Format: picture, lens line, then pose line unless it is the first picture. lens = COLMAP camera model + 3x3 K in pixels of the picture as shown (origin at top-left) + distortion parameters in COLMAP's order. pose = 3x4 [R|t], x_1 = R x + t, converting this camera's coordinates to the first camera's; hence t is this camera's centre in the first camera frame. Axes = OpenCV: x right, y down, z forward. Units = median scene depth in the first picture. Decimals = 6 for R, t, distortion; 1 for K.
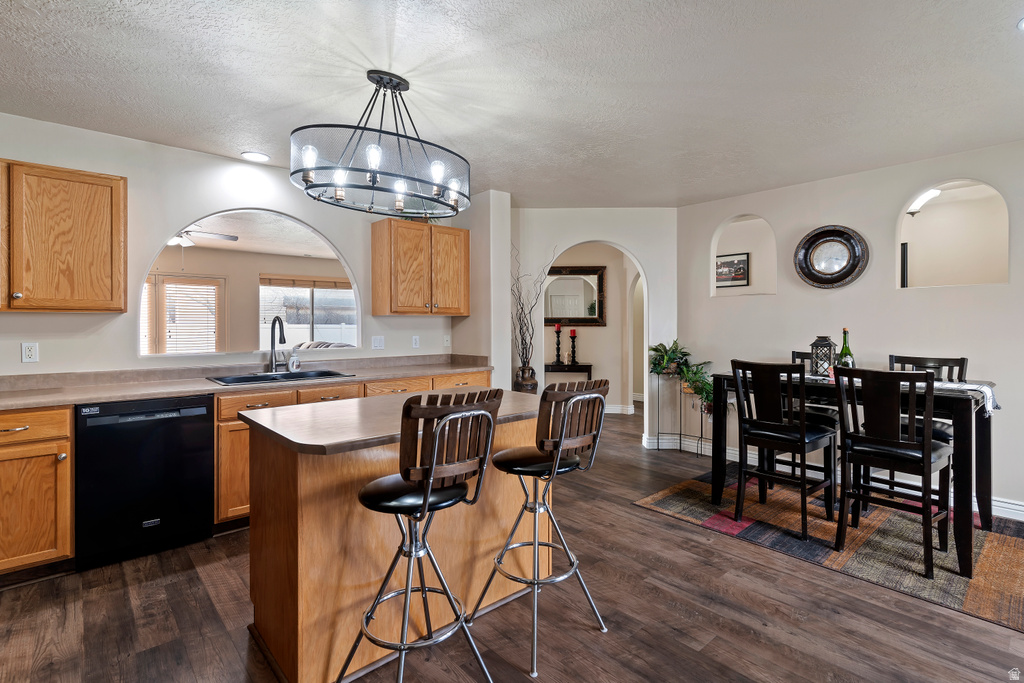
lens RADIAL K [[493.1, 0, 507.0], [0, 493.1, 325.9], [0, 0, 1]] dist [0.001406, -0.000059]
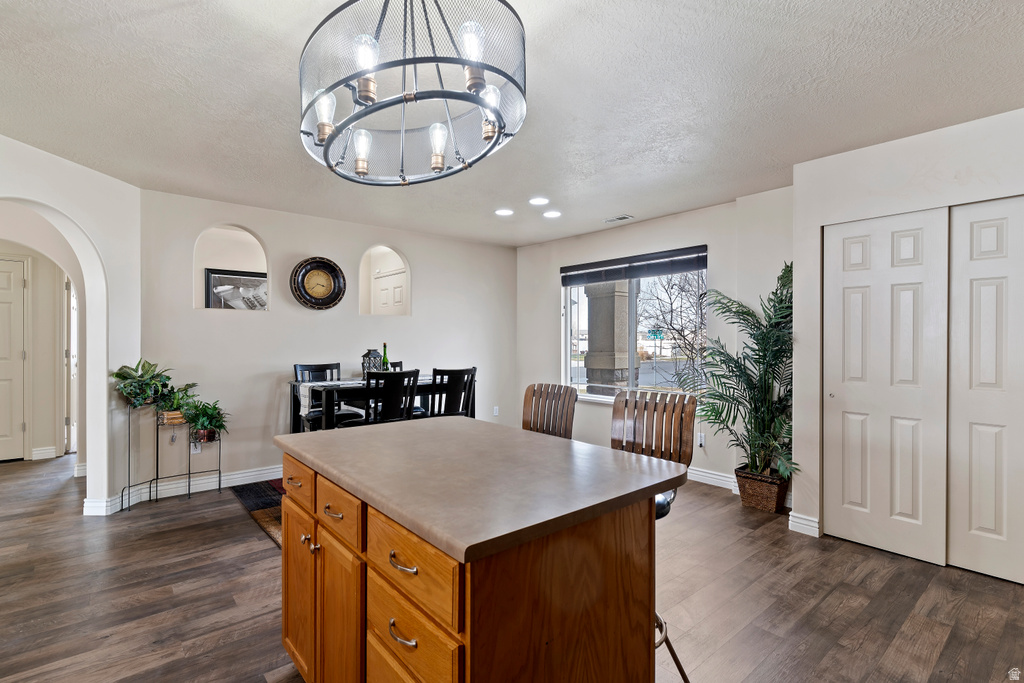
lens RADIAL K [[485.7, 0, 512.0], [0, 485.7, 341.5], [0, 0, 1]] dist [-0.000116, 0.000182]
pose [[0.017597, -0.001959, 0.999843, -0.758184], [0.001363, 0.999997, 0.001935, -0.002862], [-0.999844, 0.001329, 0.017599, 0.758512]]
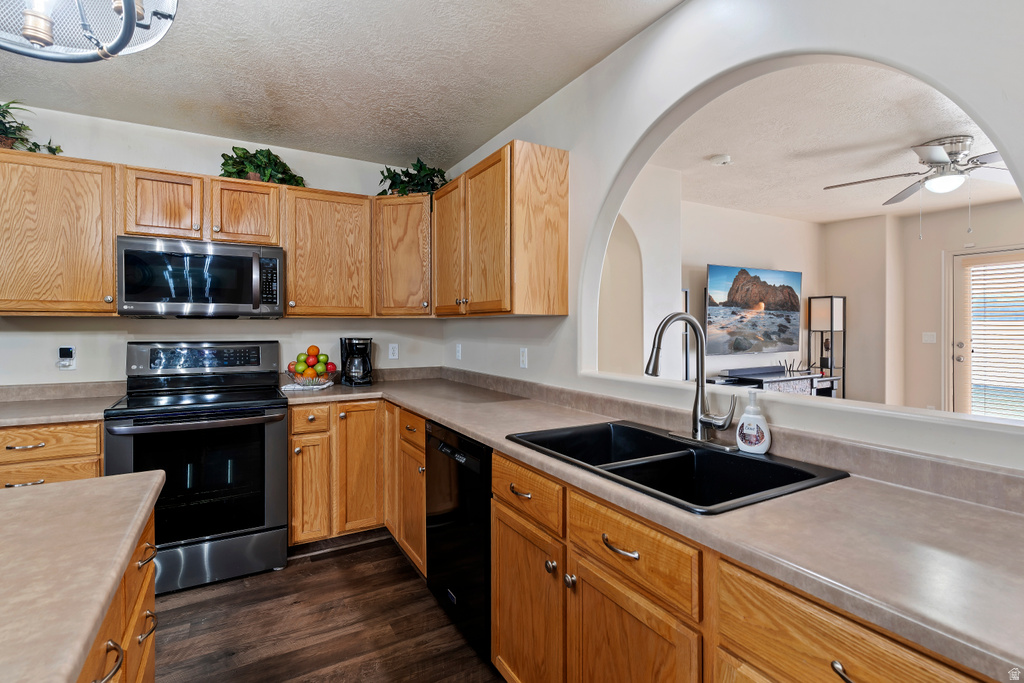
lens RADIAL K [[491.4, 0, 512.2], [0, 491.4, 330.7], [0, 0, 1]] dist [0.002048, 0.000121]
pose [[-0.196255, 0.009161, -0.980510, -0.014419], [-0.000502, 0.999955, 0.009443, -0.009284], [0.980553, 0.002345, -0.196241, 1.243171]]
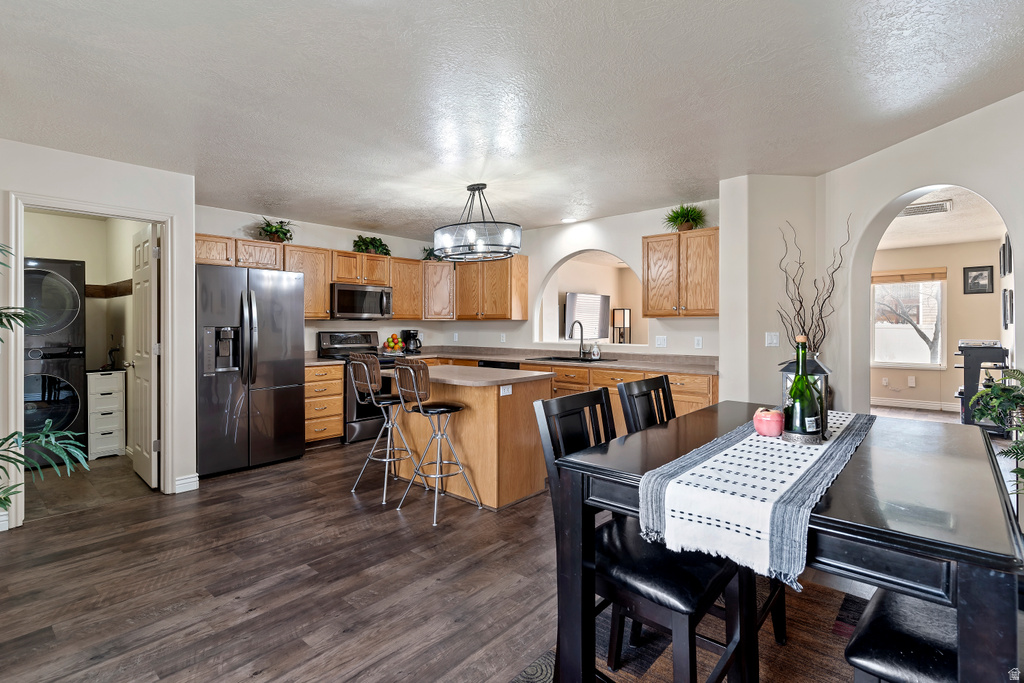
lens RADIAL K [[490.1, 0, 513.0], [0, 490.1, 326.6], [0, 0, 1]] dist [0.002982, 0.000029]
pose [[0.133465, 0.003739, -0.991046, 1.337794], [-0.002335, 0.999991, 0.003458, -0.006288], [0.991051, 0.001853, 0.133473, 0.794946]]
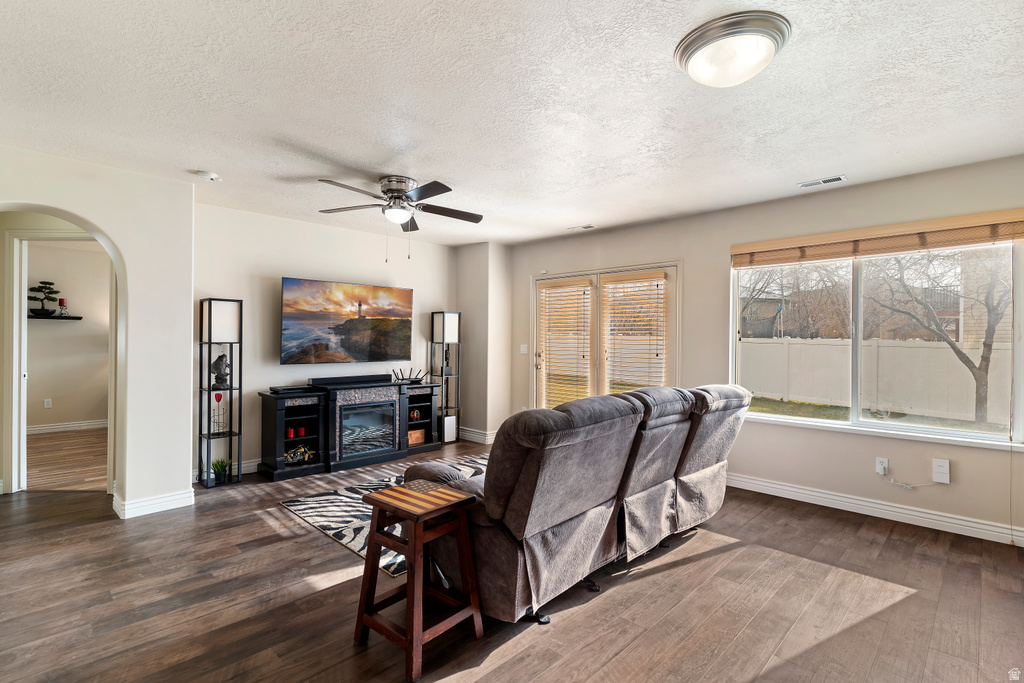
lens RADIAL K [[485.7, 0, 512.0], [0, 485.7, 341.5], [0, 0, 1]] dist [-0.000116, 0.000182]
pose [[0.081518, 0.006553, -0.996650, -0.004498], [-0.011230, 0.999921, 0.005656, -0.011734], [0.996609, 0.010731, 0.081585, 2.244469]]
